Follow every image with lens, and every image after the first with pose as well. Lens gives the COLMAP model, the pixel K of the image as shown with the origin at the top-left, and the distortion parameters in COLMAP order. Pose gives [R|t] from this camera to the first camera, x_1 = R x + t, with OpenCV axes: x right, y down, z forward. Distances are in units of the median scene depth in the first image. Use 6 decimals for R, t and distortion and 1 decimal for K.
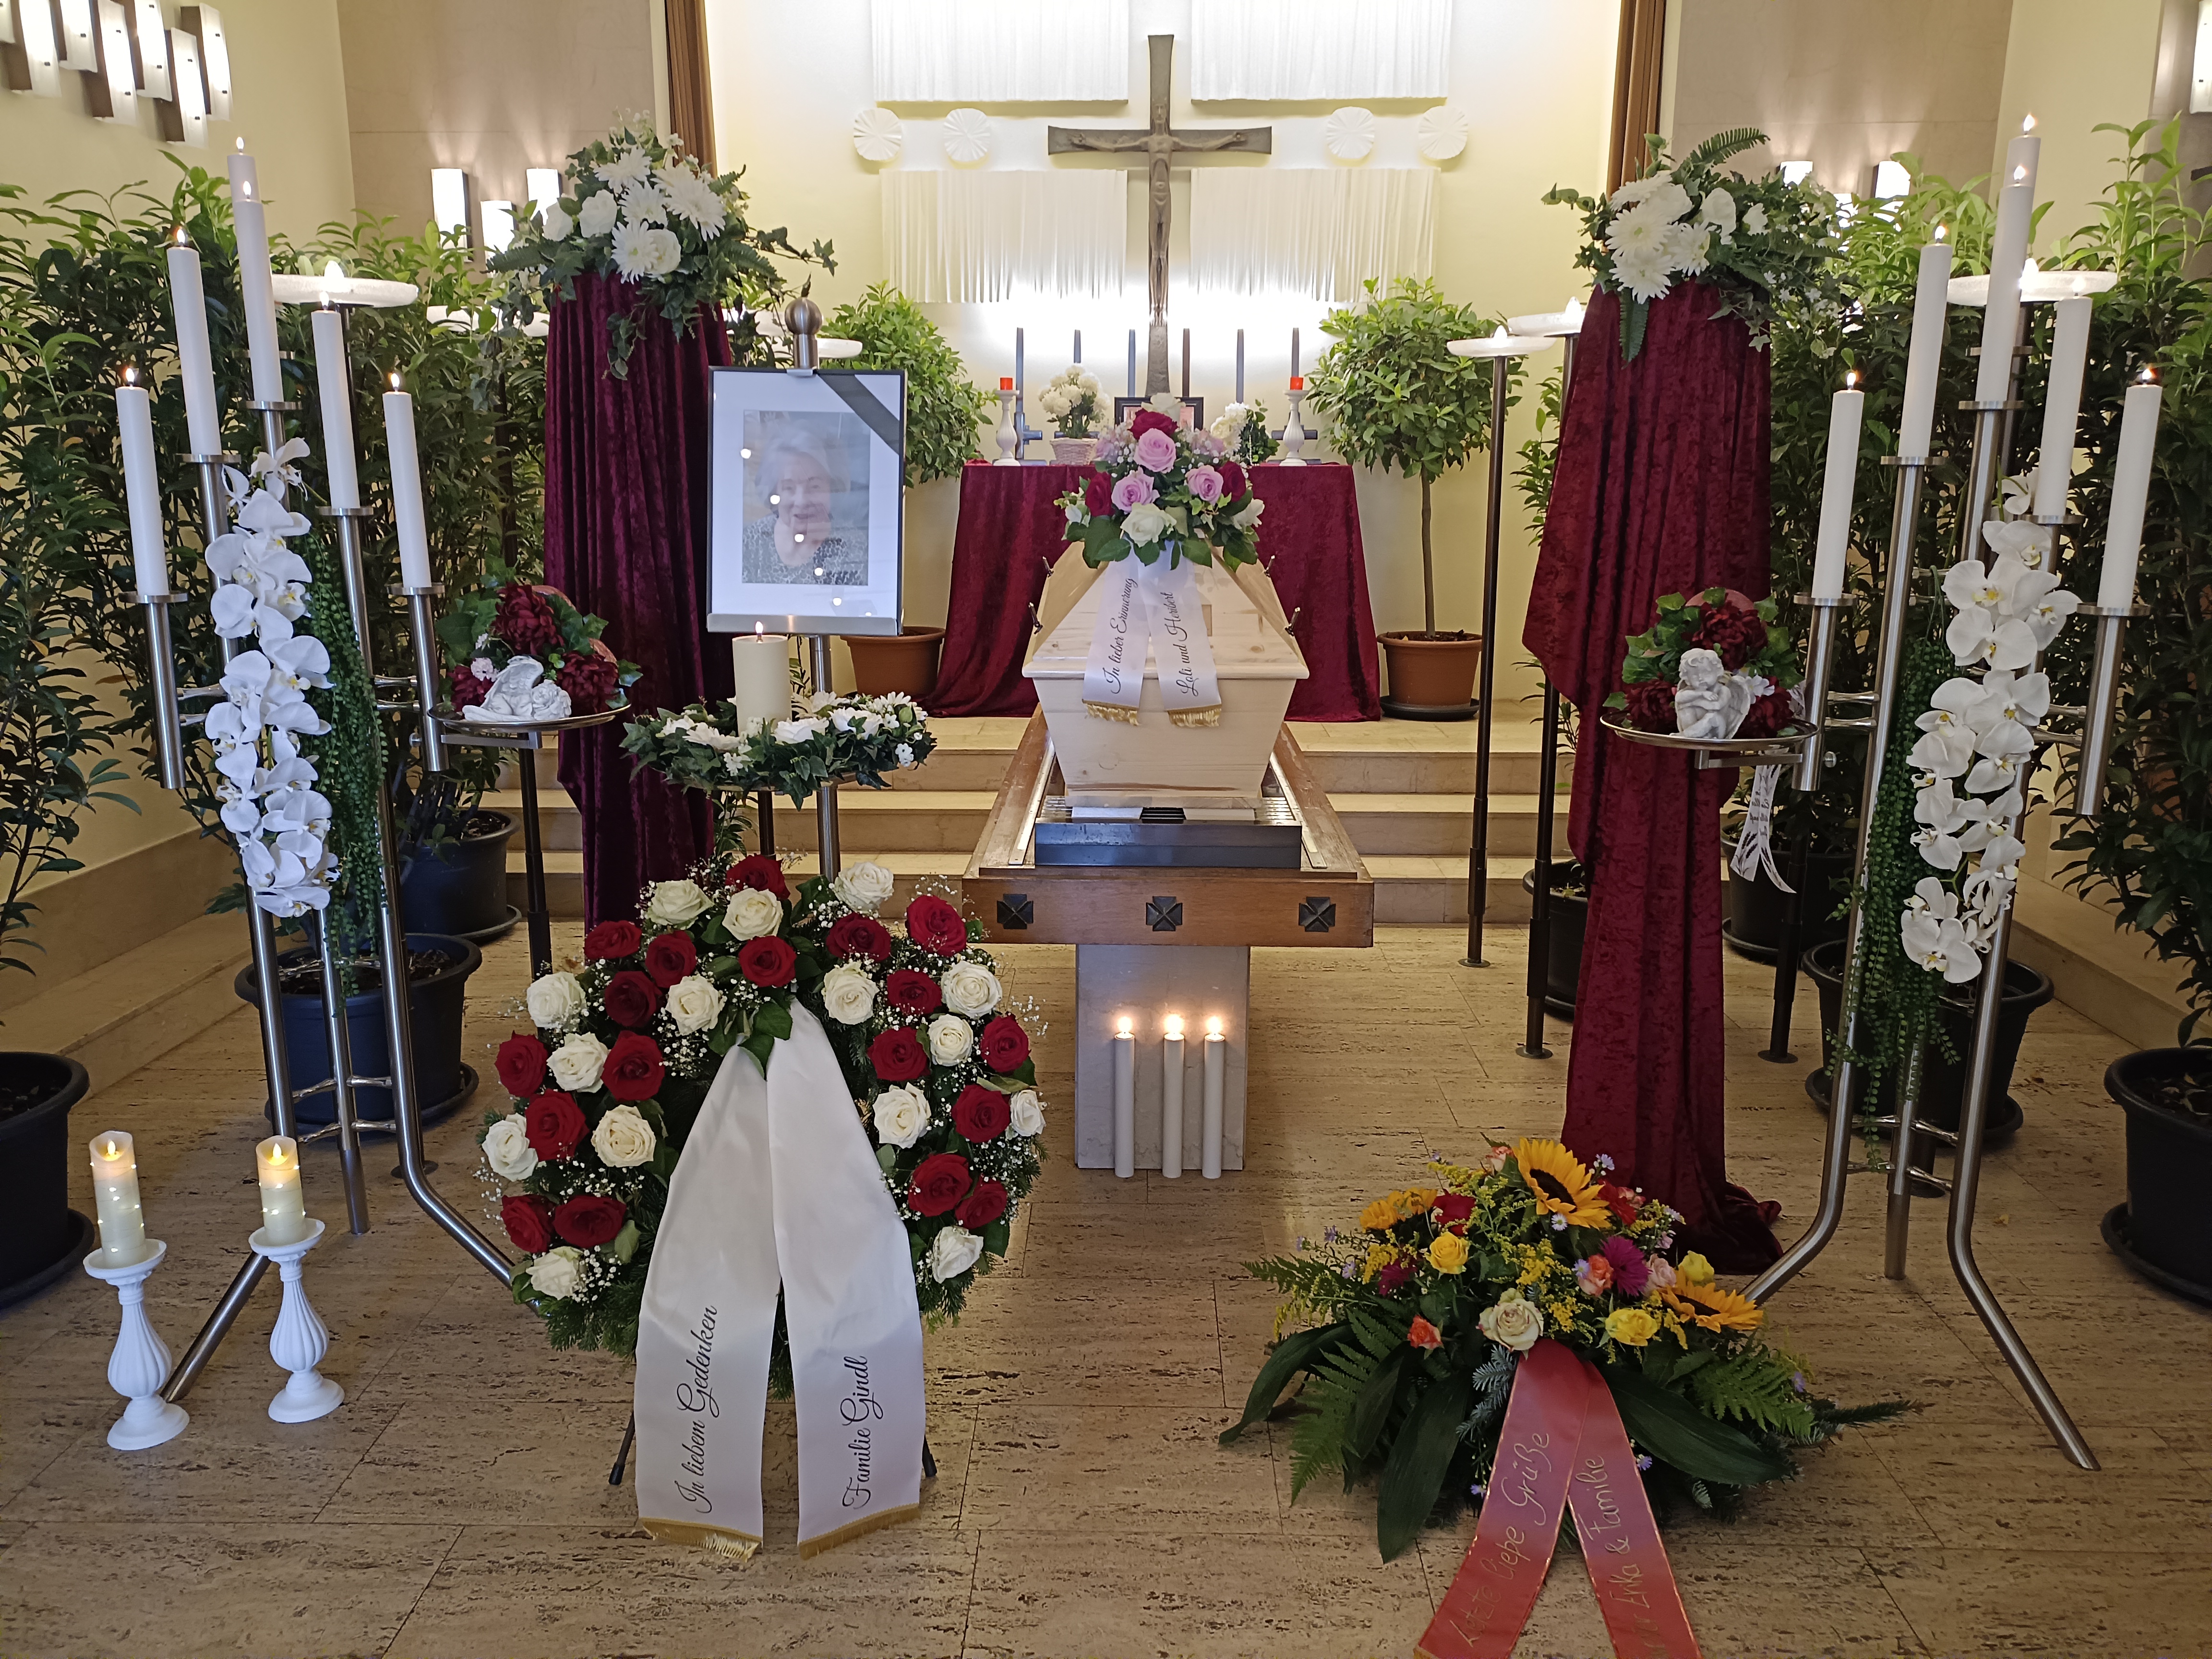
lens RADIAL K [[1619.8, 0, 1106.0], [0, 1619.8, 829.5], [0, 0, 1]] dist [0.052197, -0.064577]
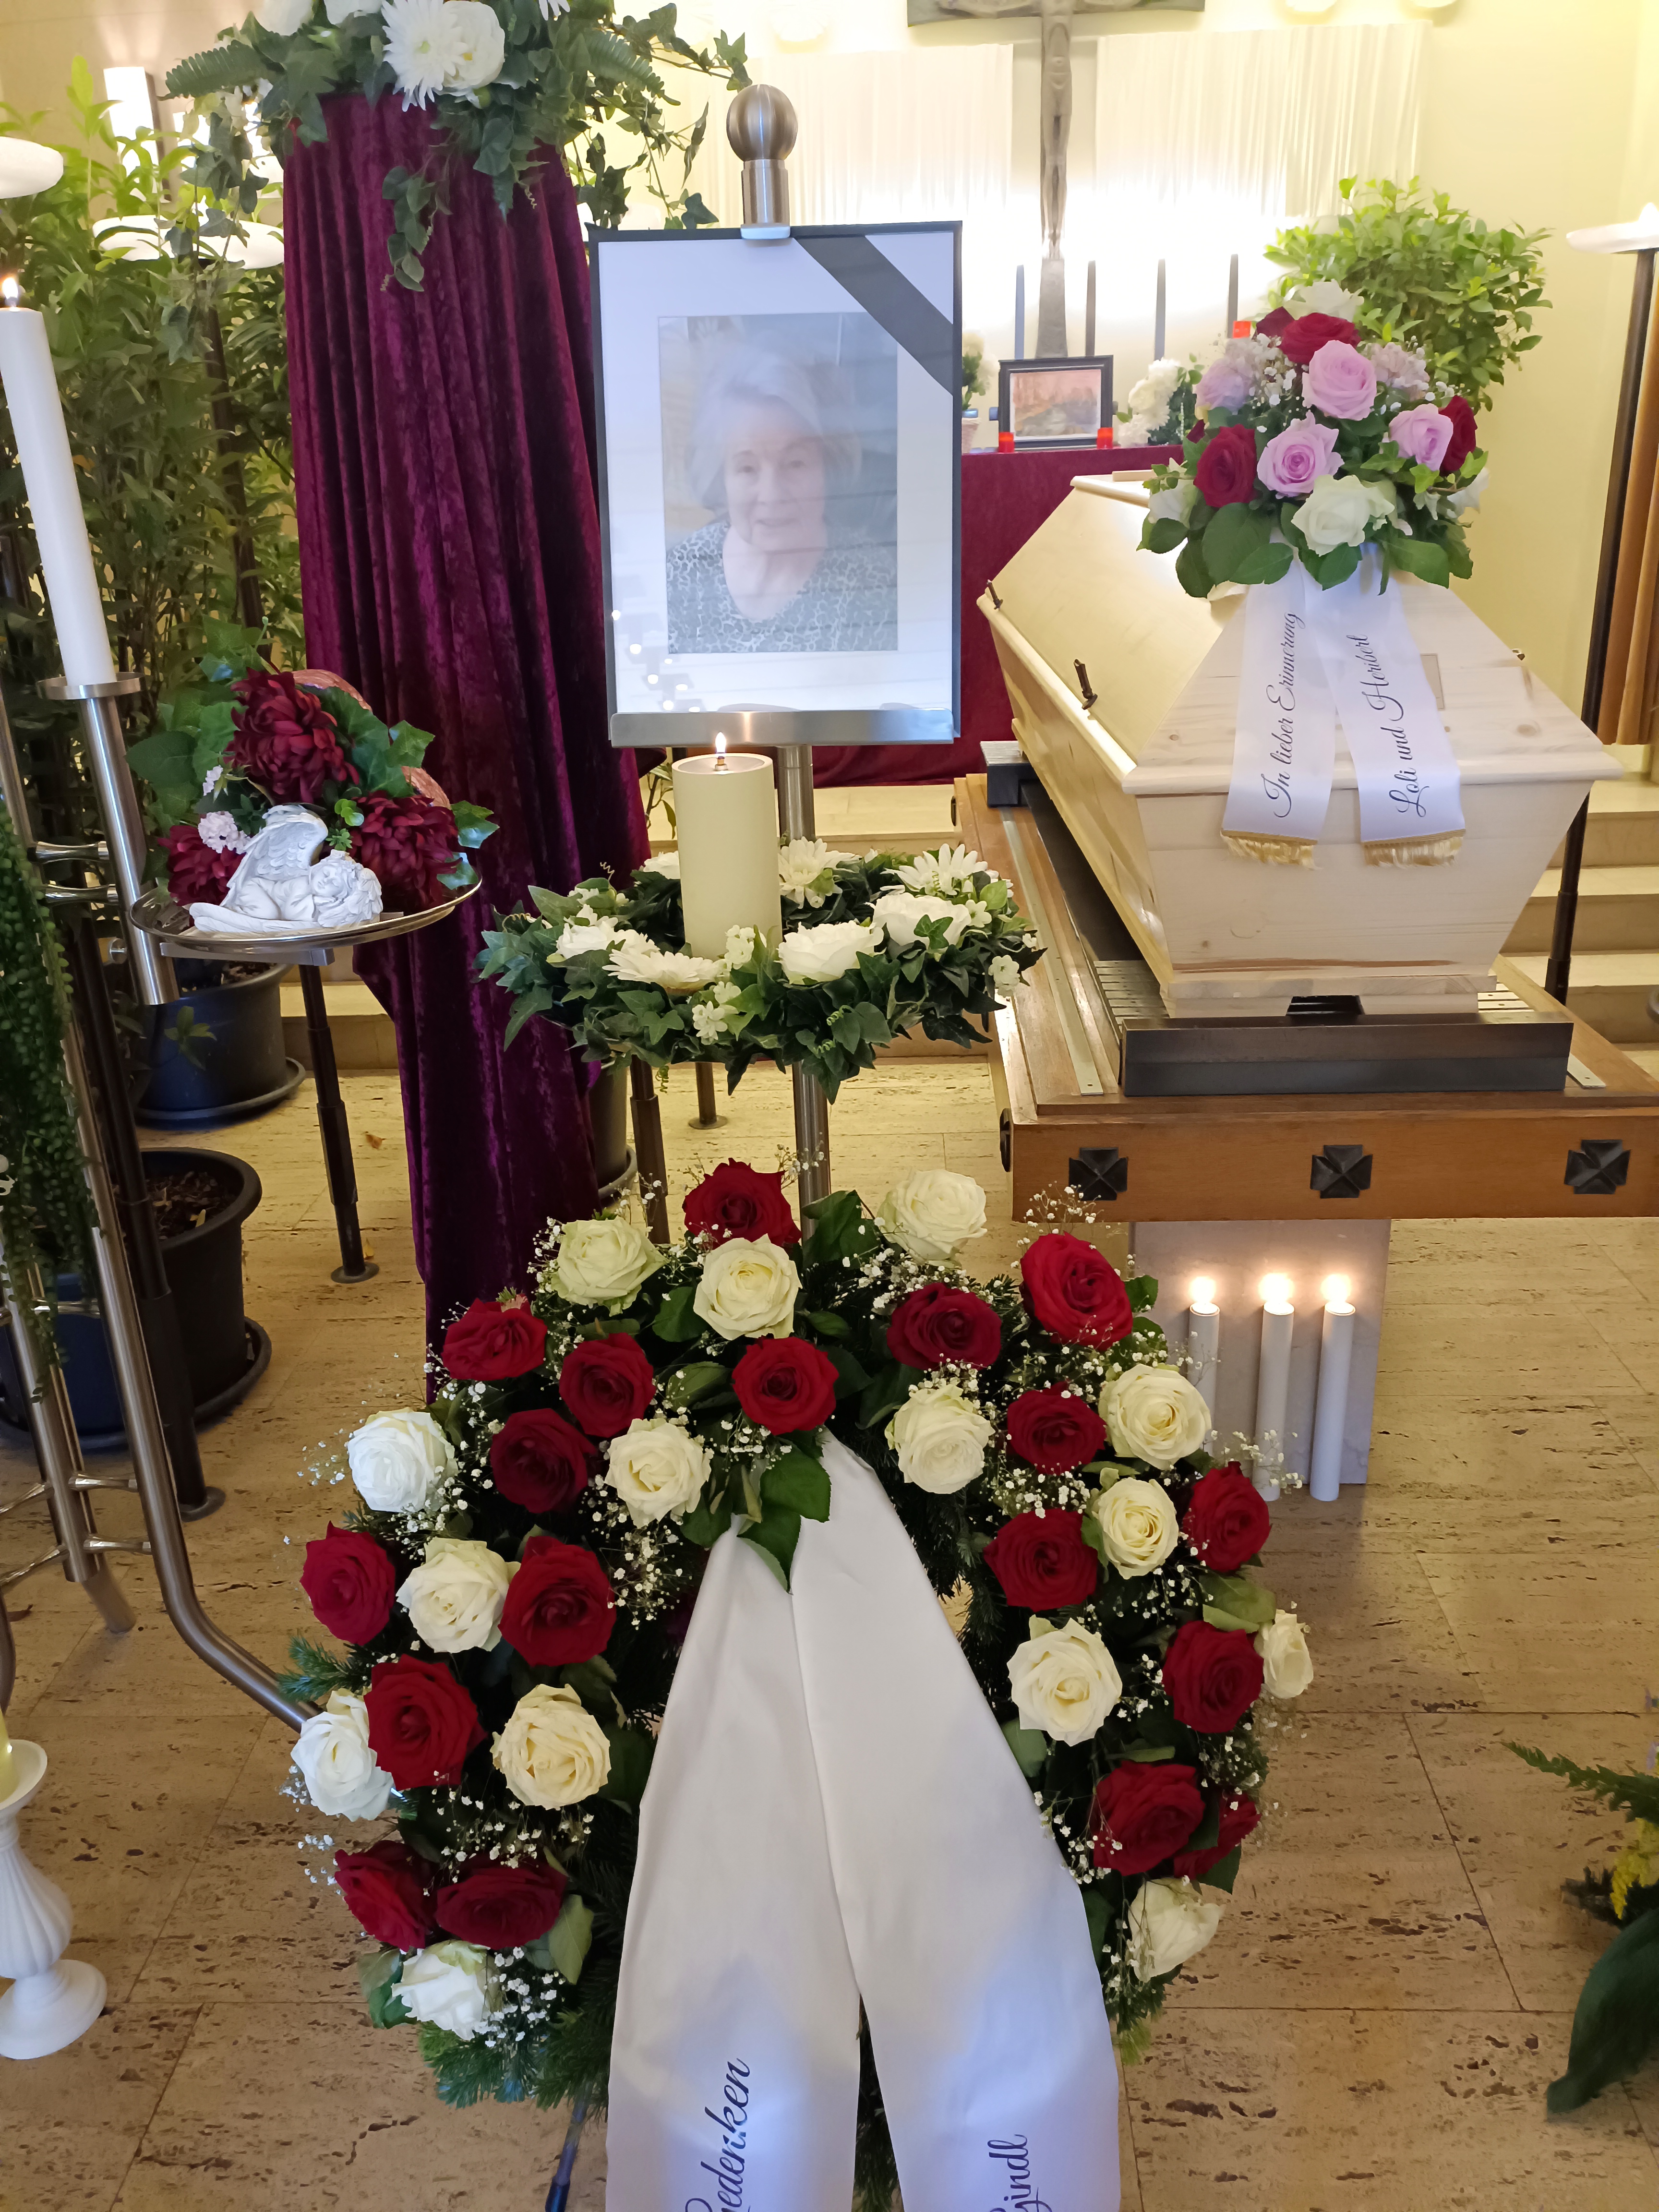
lens RADIAL K [[1619.8, 0, 829.5], [0, 1619.8, 1106.0], [0, 0, 1]] dist [0.052197, -0.064577]
pose [[0.999129, -0.028483, -0.030500, -0.155951], [0.032701, 0.988416, 0.148203, -0.079590], [0.025926, -0.149071, 0.988487, 0.430603]]
